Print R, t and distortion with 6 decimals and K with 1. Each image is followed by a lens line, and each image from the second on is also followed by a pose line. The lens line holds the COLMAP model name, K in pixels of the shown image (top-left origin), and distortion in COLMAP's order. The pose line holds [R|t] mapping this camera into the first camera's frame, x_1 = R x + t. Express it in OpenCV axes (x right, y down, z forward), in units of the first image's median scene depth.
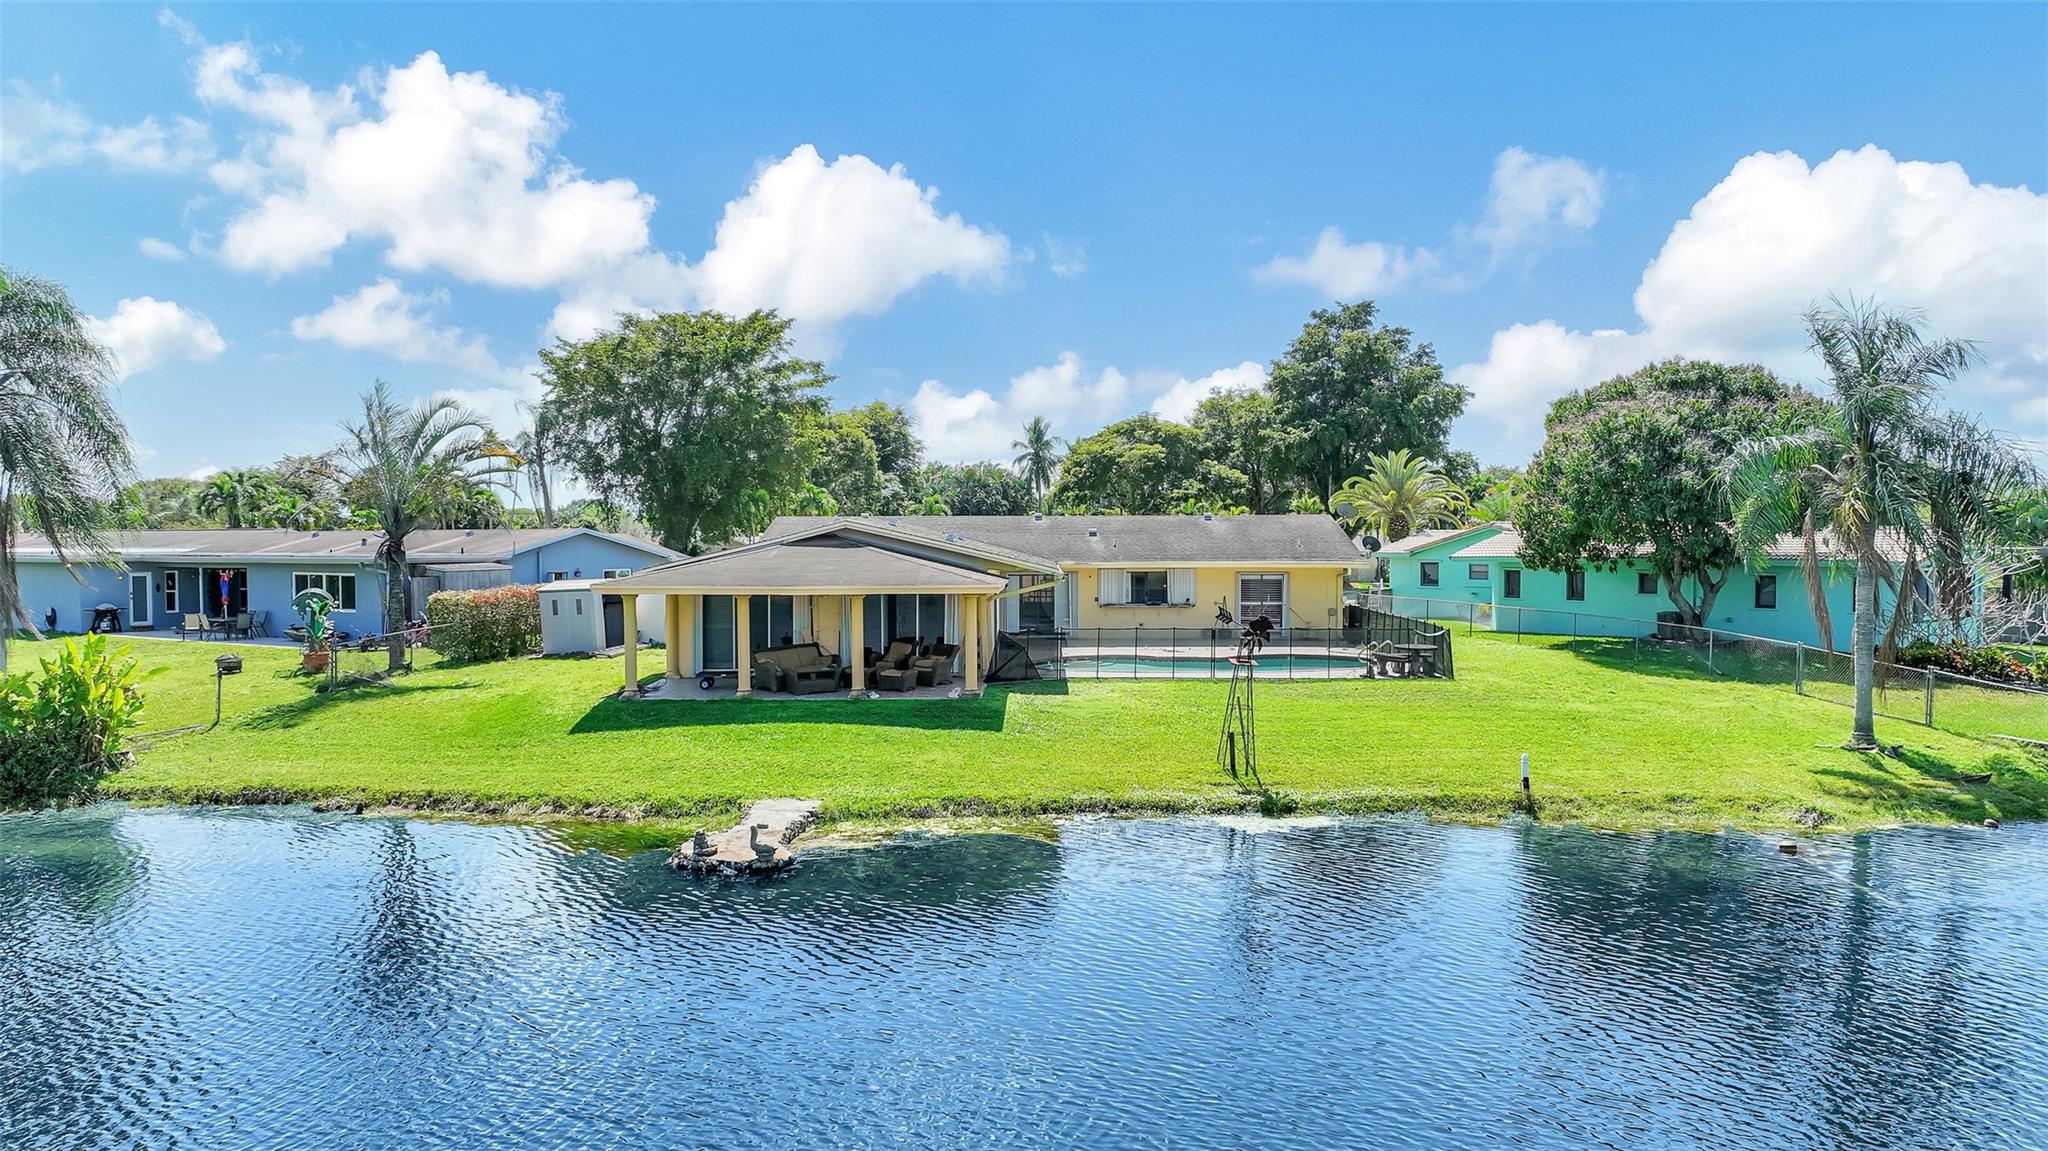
lens RADIAL K [[1467.2, 0, 1024.0], [0, 1467.2, 575.5], [0, 0, 1]] dist [-0.002320, 0.003701]
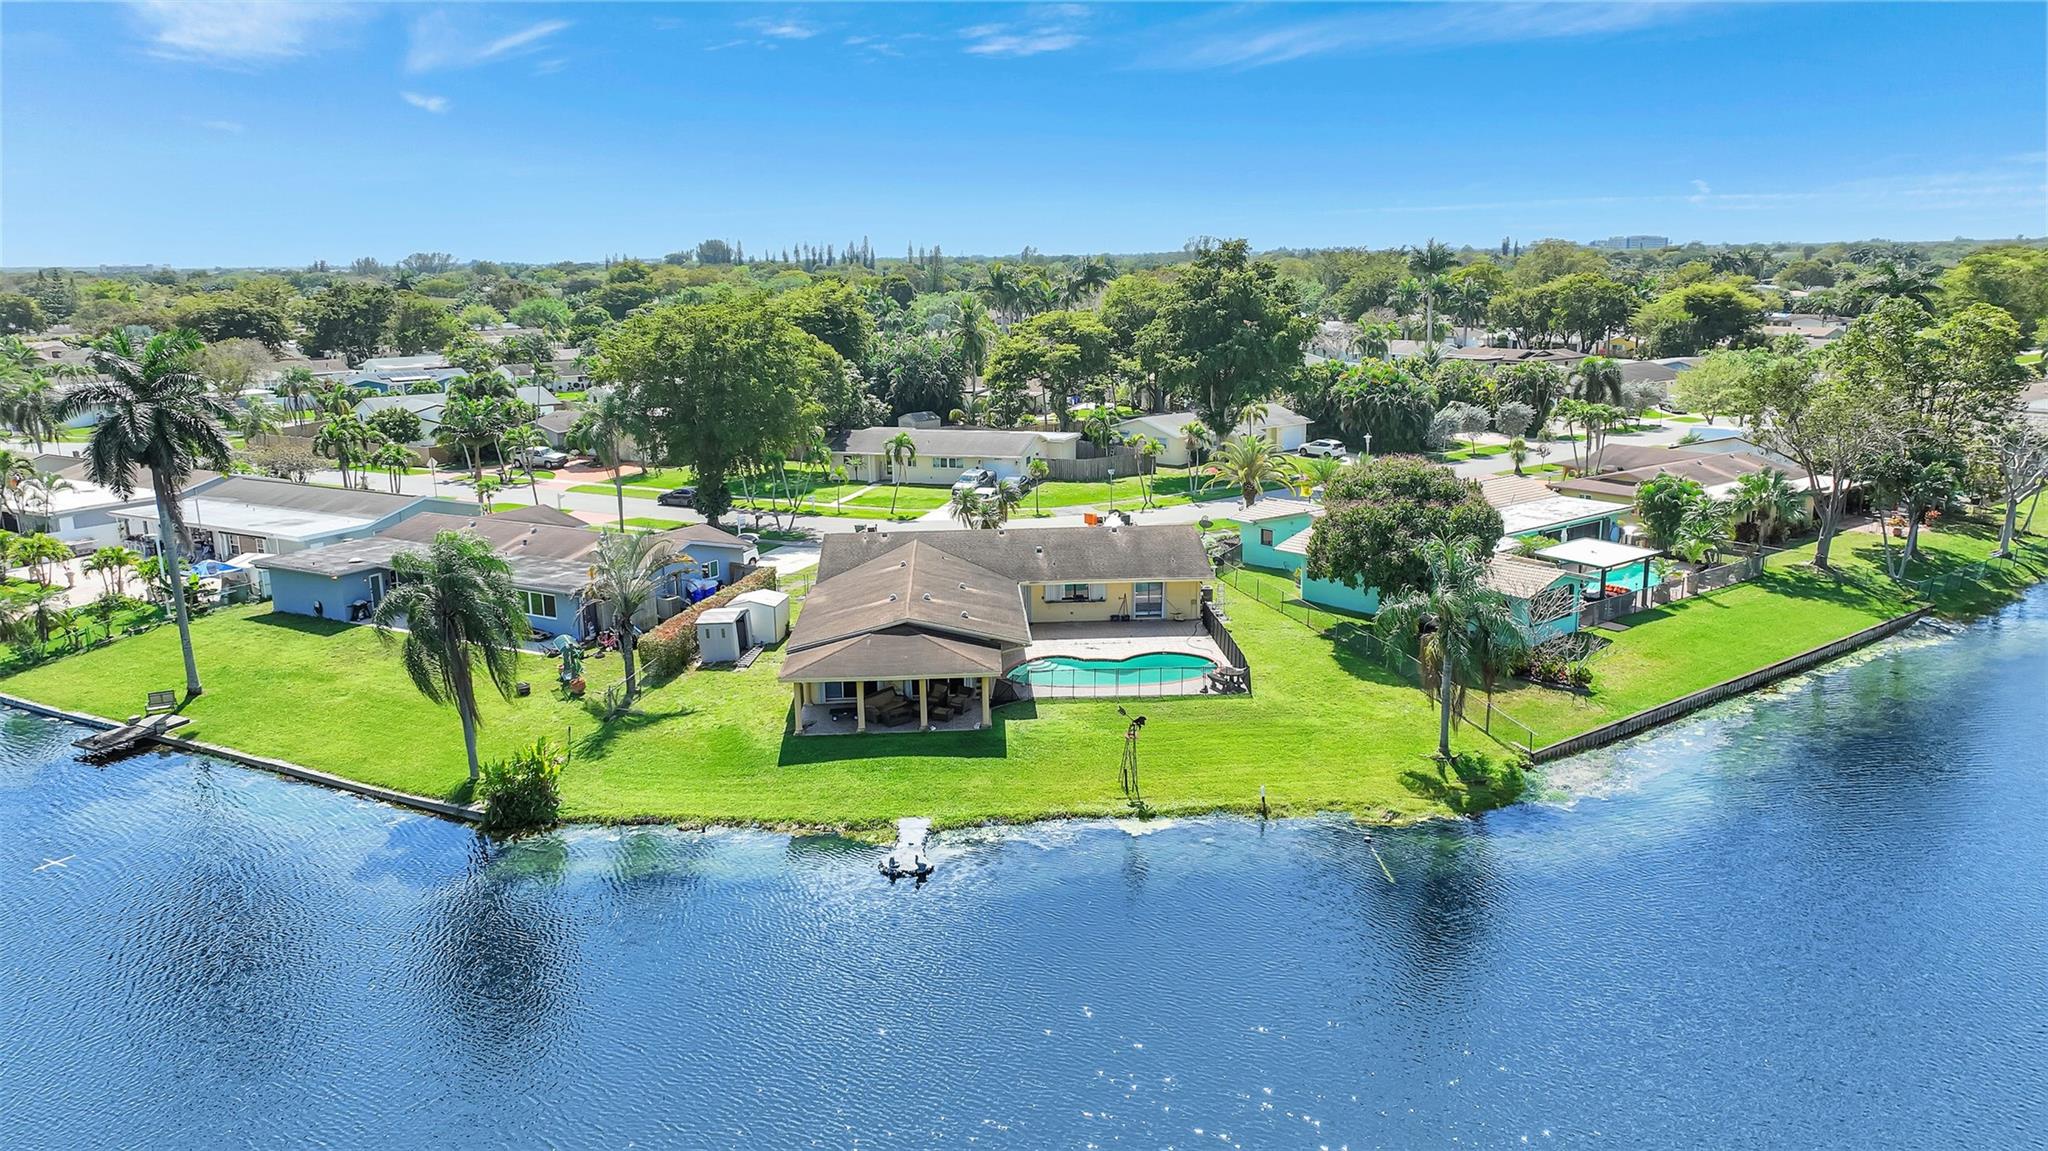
lens RADIAL K [[1467.2, 0, 1024.0], [0, 1467.2, 575.5], [0, 0, 1]] dist [-0.002320, 0.003701]
pose [[0.997861, -0.029296, 0.058447, -0.088915], [0.017628, 0.981435, 0.190983, -0.445327], [-0.062957, -0.189544, 0.979852, -0.754932]]
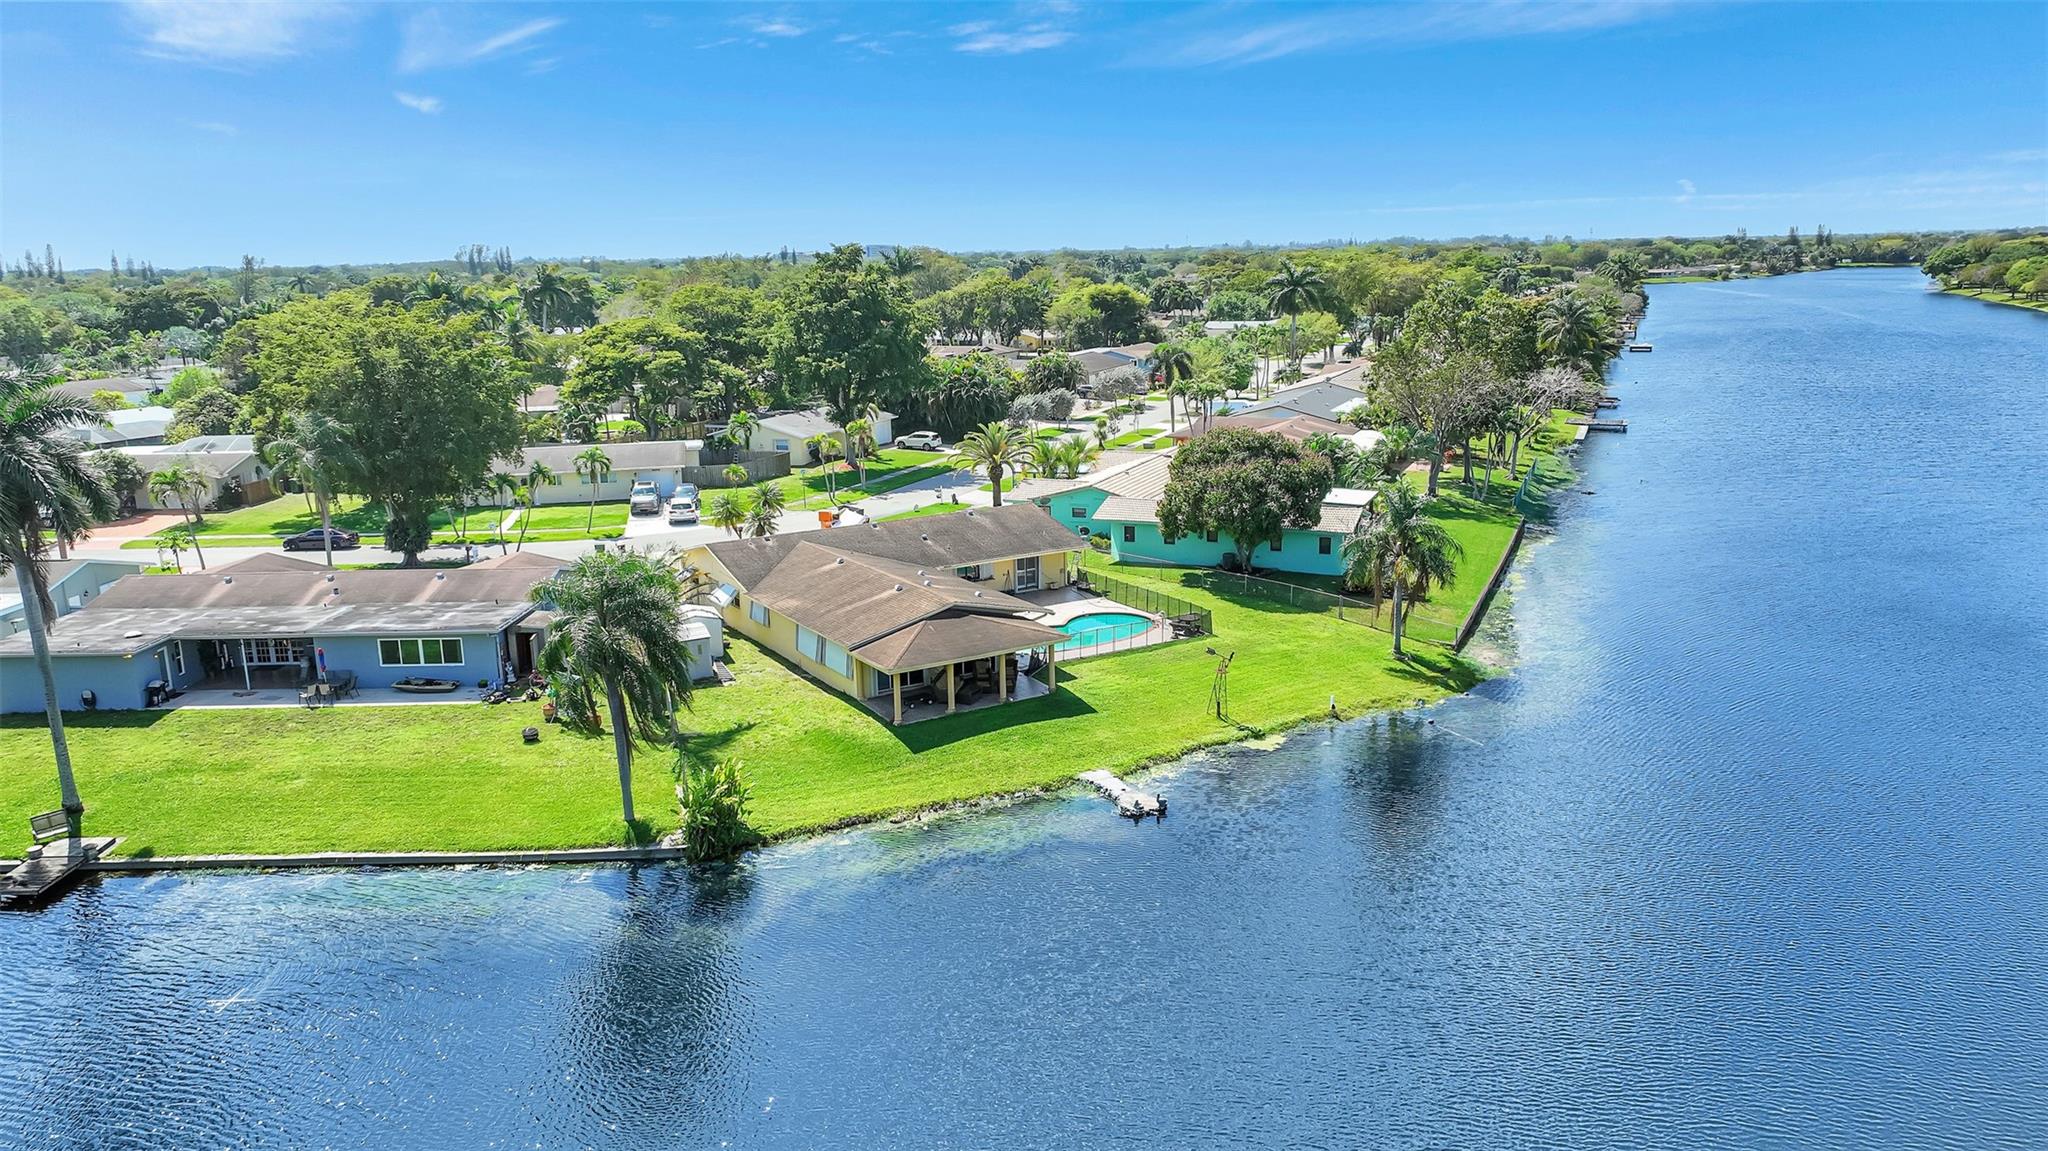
lens RADIAL K [[1475.2, 0, 1045.8], [0, 1475.2, 578.9], [0, 0, 1]] dist [-0.006607, -0.000523]
pose [[0.835416, -0.136045, 0.532515, -1.064789], [0.032561, 0.979430, 0.199139, -0.454857], [-0.548653, -0.149025, 0.822661, -0.603565]]
